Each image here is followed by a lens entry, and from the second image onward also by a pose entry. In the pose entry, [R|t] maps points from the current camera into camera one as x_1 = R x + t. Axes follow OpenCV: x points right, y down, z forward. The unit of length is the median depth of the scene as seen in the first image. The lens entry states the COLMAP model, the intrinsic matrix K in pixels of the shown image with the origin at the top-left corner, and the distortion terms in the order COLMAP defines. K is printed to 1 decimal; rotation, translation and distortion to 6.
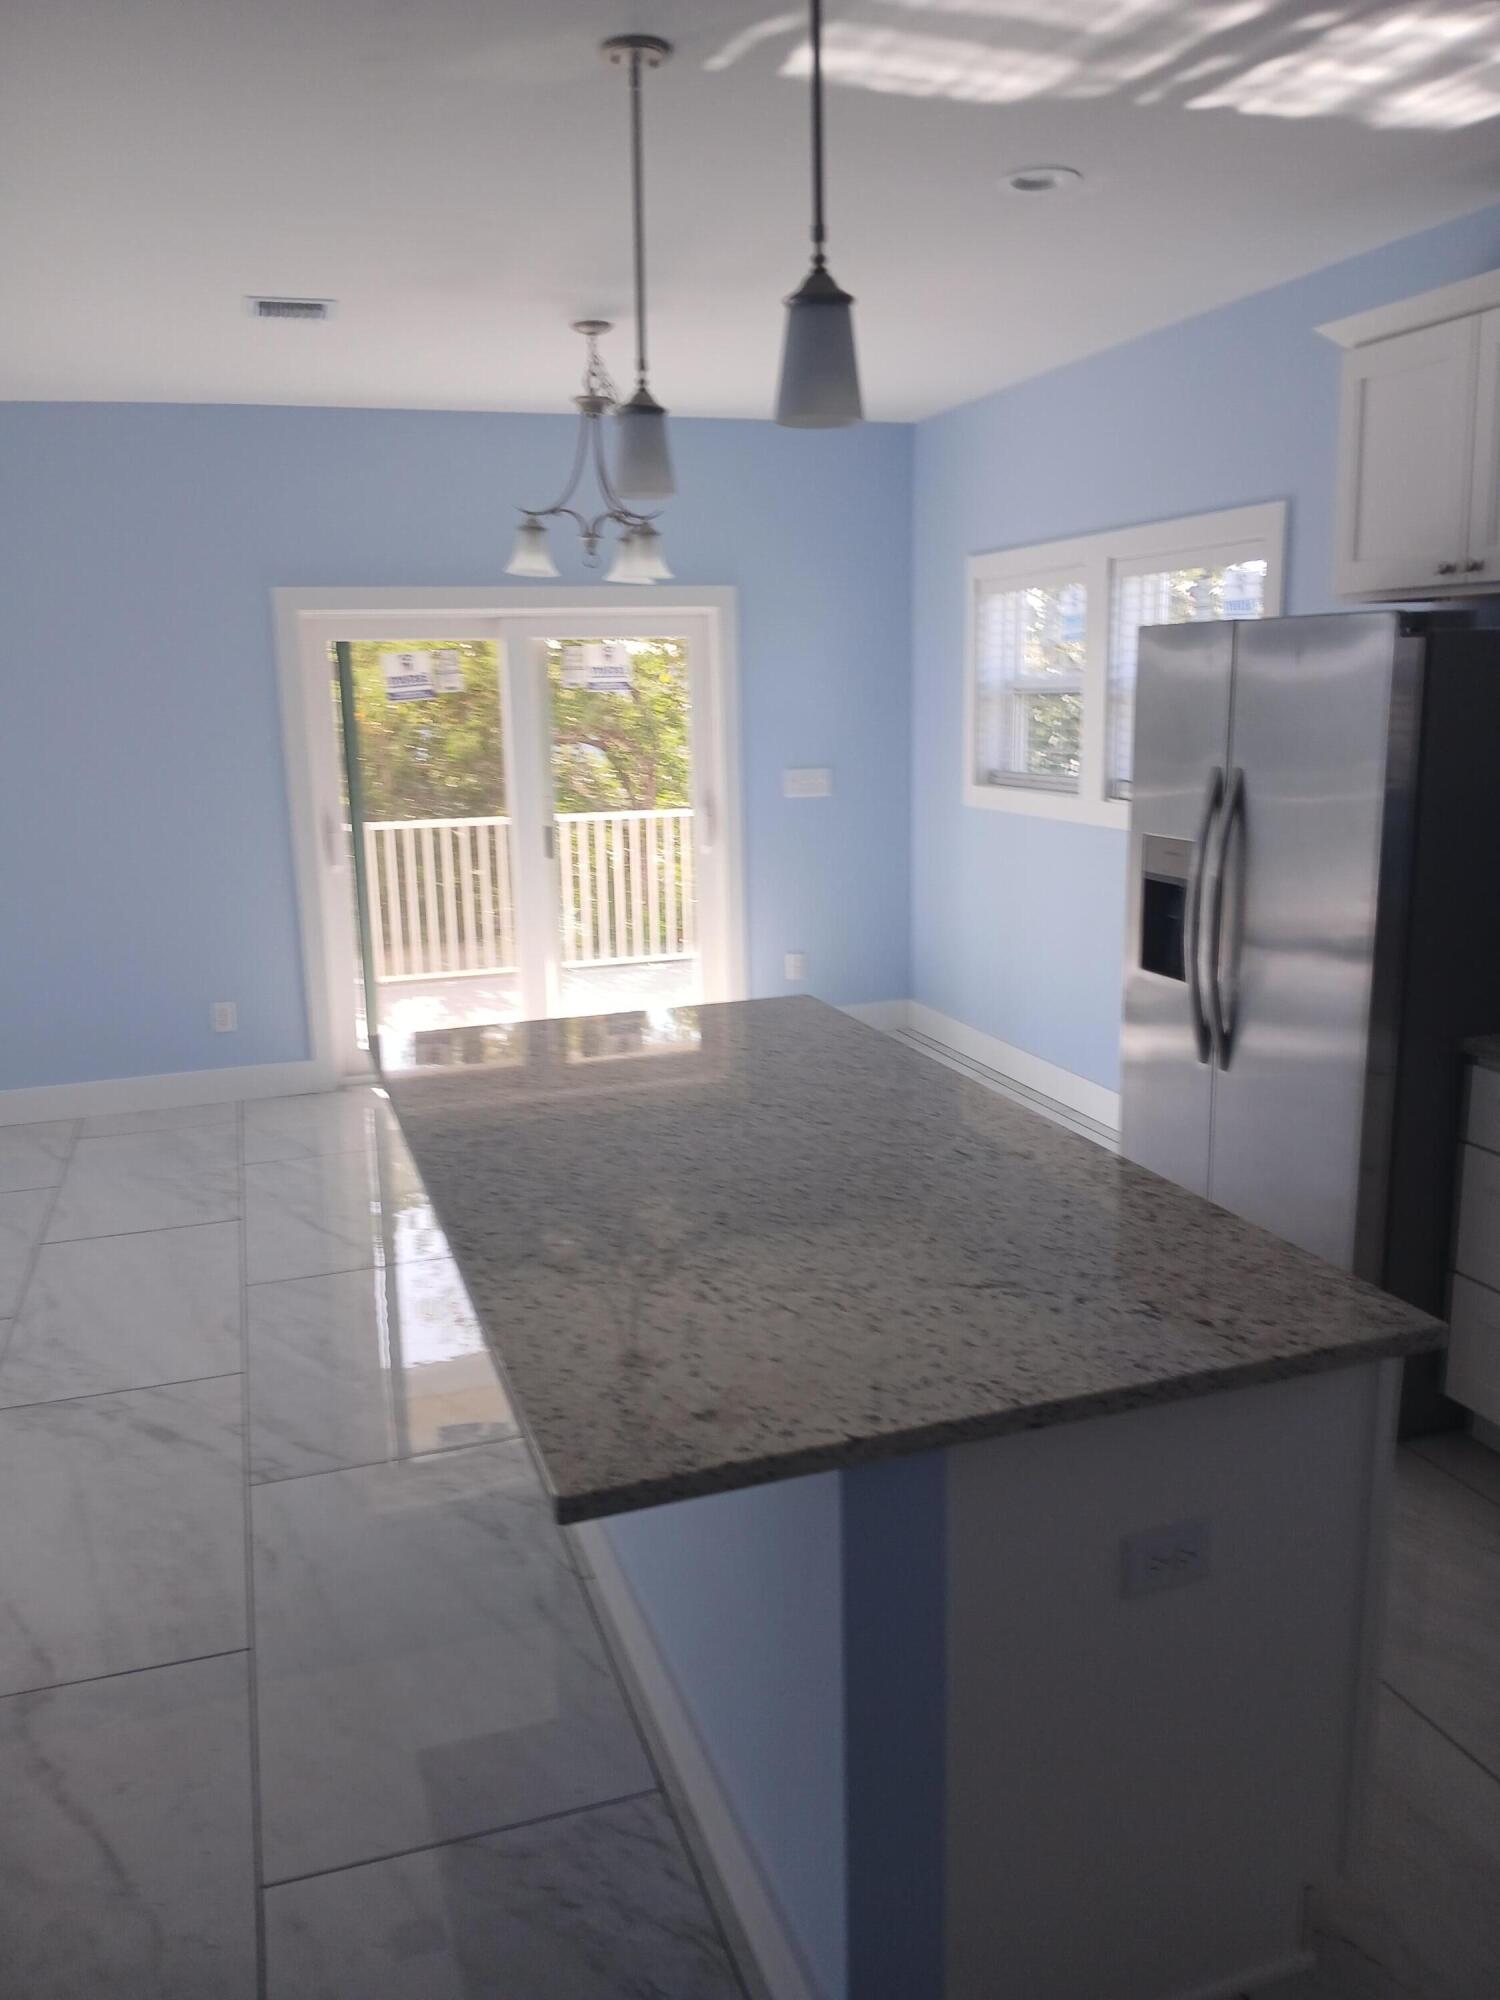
lens RADIAL K [[1538.5, 0, 748.7], [0, 1538.5, 1013.5], [0, 0, 1]] dist [0.003655, -0.006801]
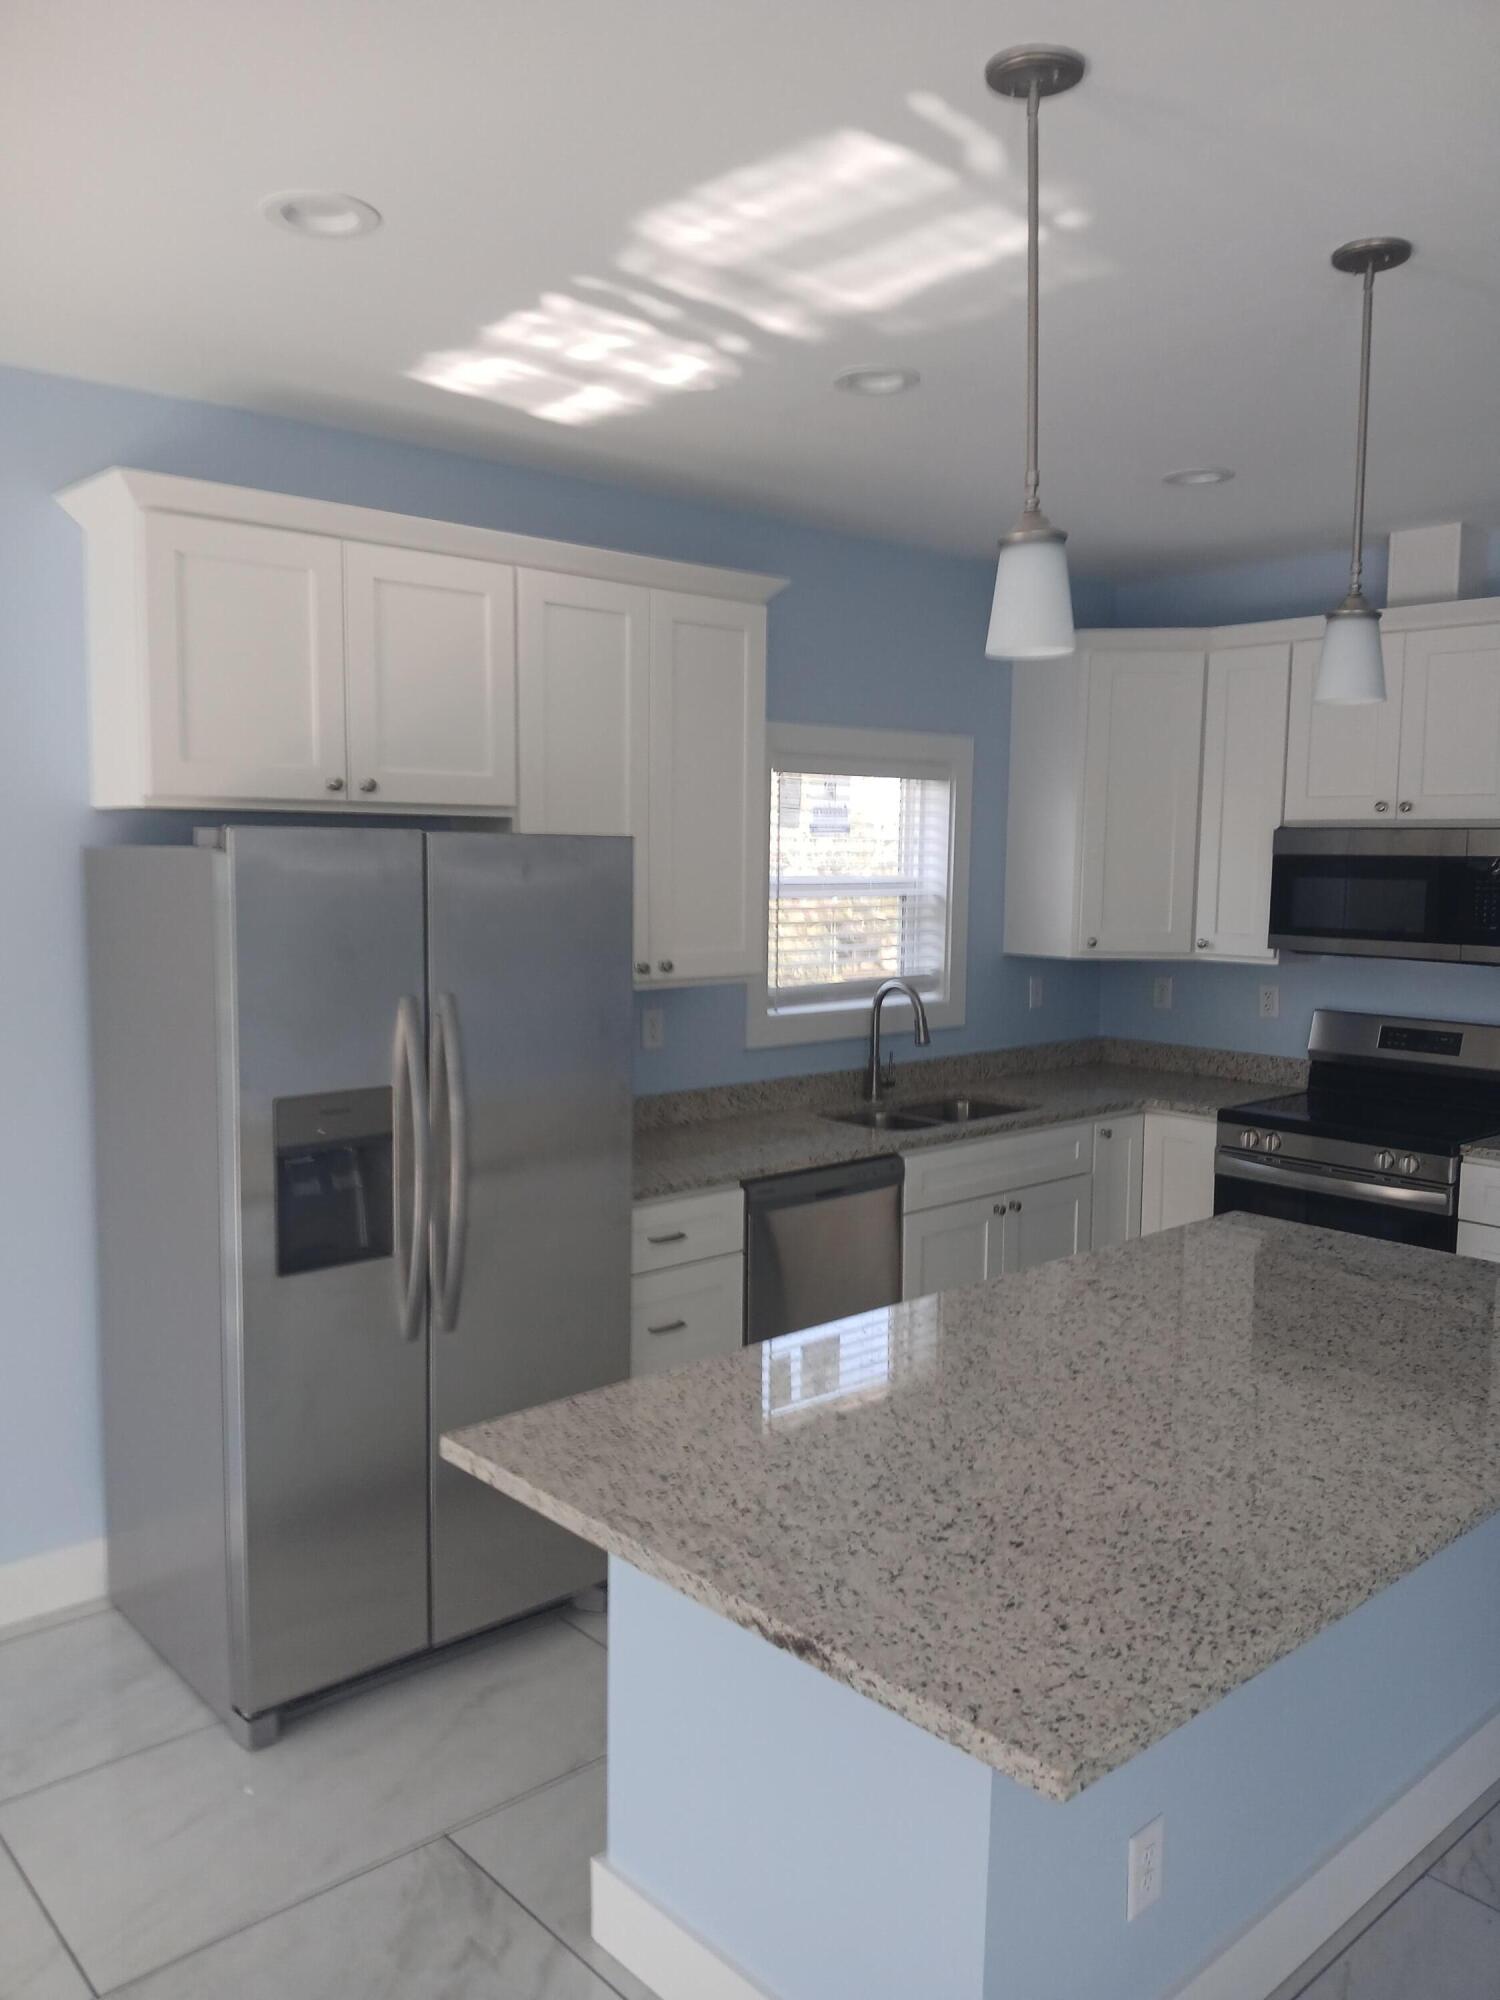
lens RADIAL K [[1543.1, 0, 750.0], [0, 1543.1, 1000.0], [0, 0, 1]] dist [0.129846, -0.273125]
pose [[-0.399991, -0.067718, 0.914014, -0.555825], [0.201806, 0.966284, 0.159905, -0.252950], [-0.894026, 0.248414, -0.372839, 1.132521]]
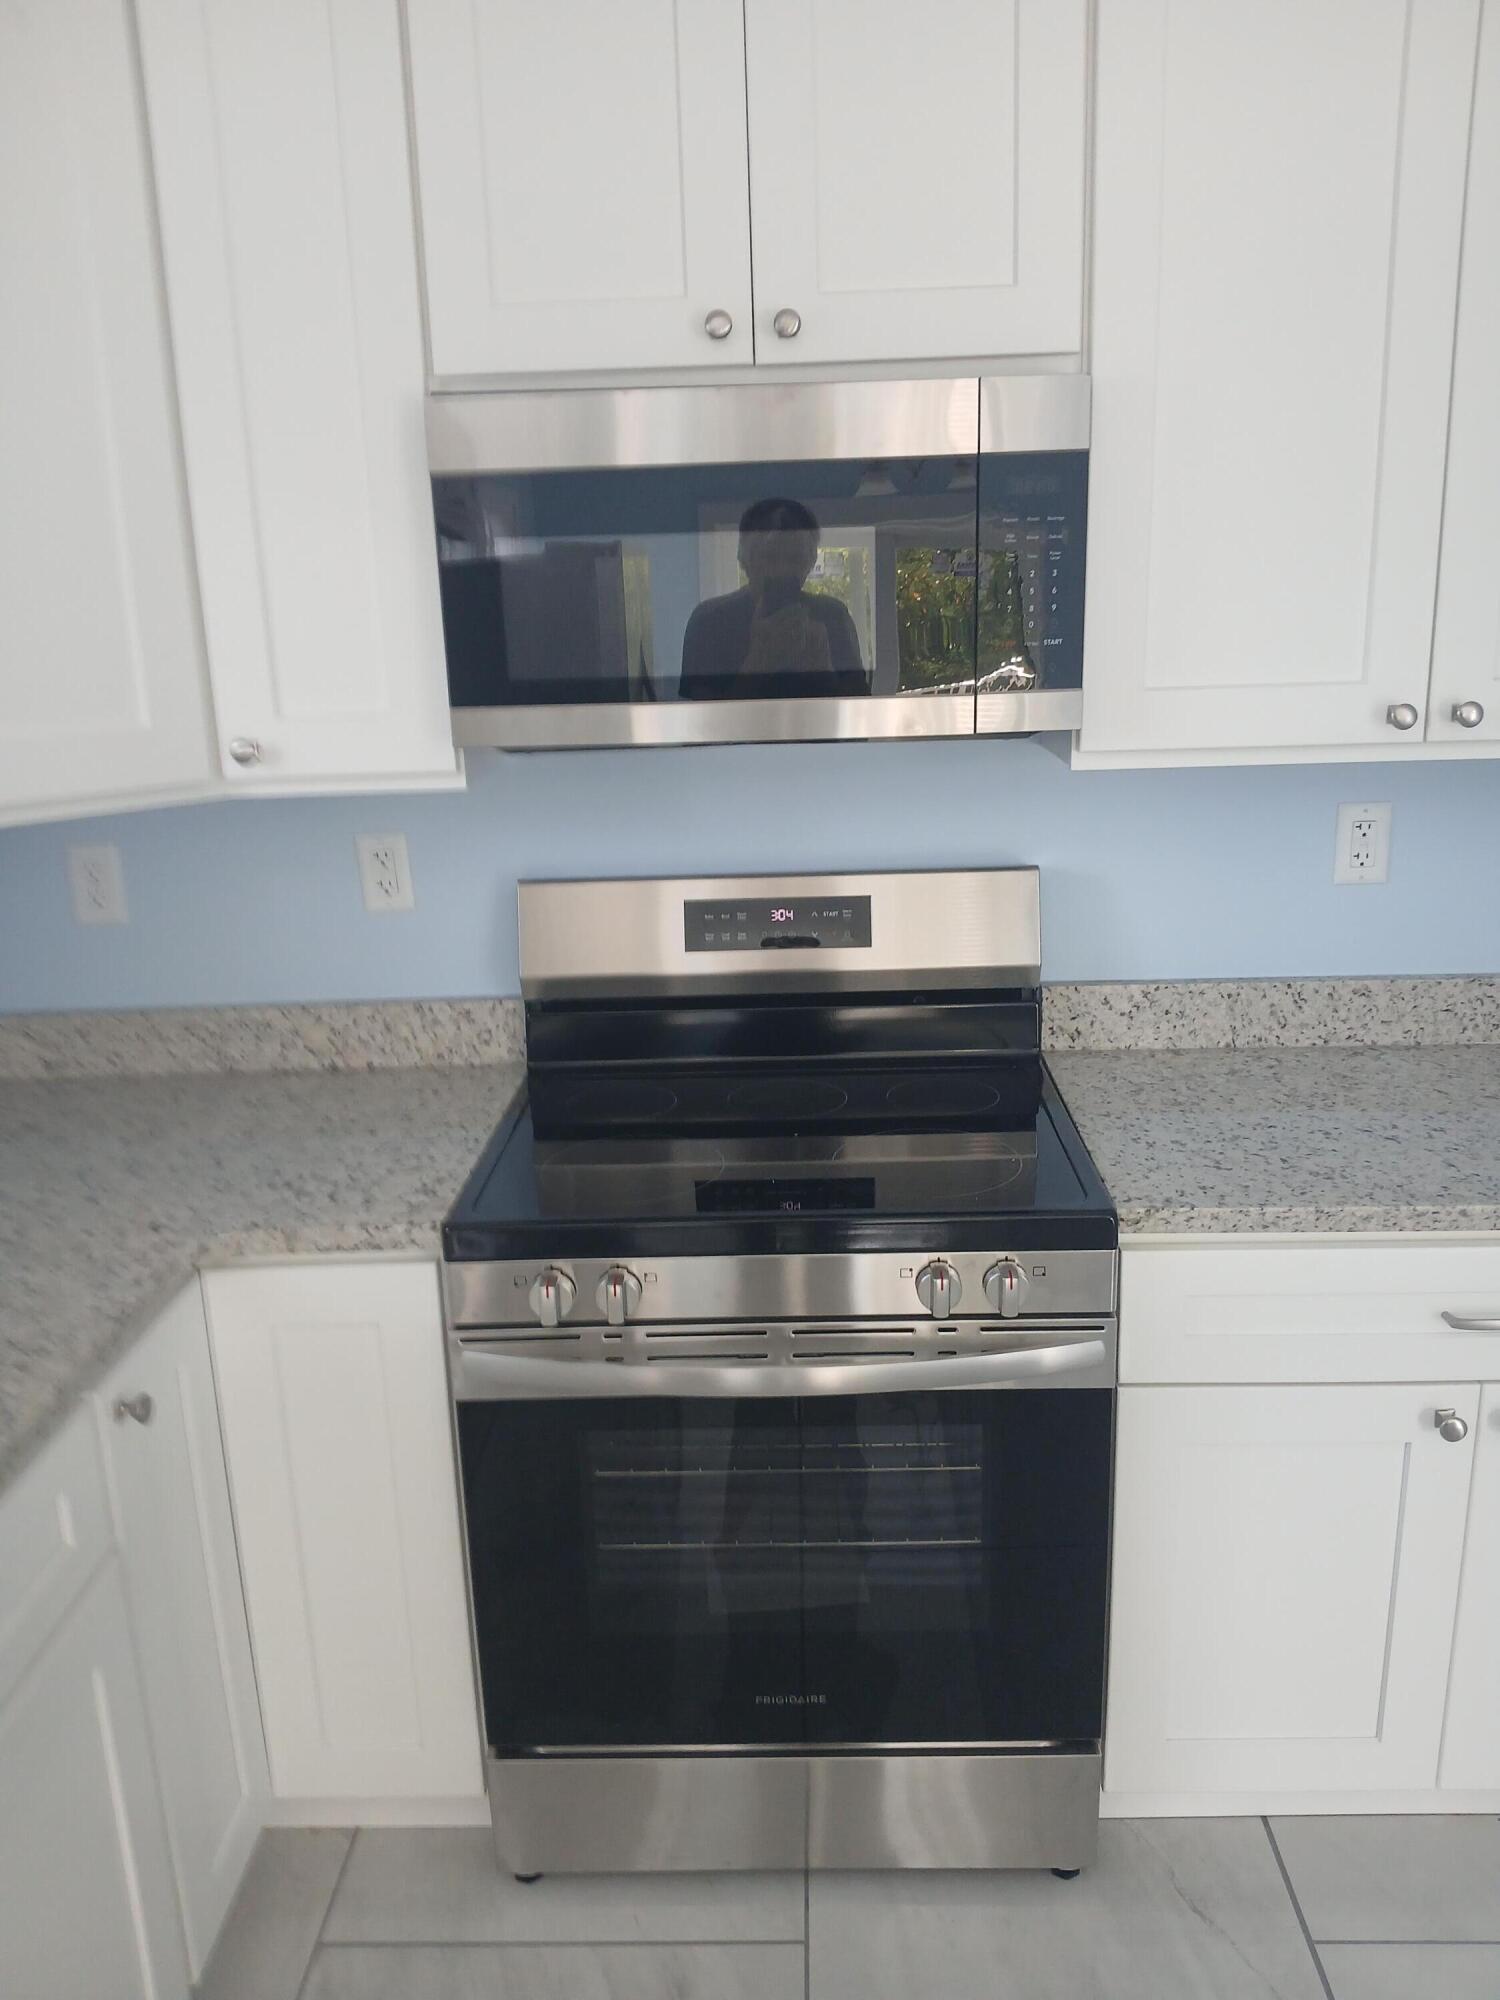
lens RADIAL K [[1532.3, 0, 724.5], [0, 1532.3, 991.4], [0, 0, 1]] dist [0.092068, -0.134503]
pose [[-0.934737, -0.031426, 0.353947, 0.297957], [0.135929, 0.888698, 0.437880, -0.114207], [-0.328313, 0.457414, -0.826428, 0.593462]]
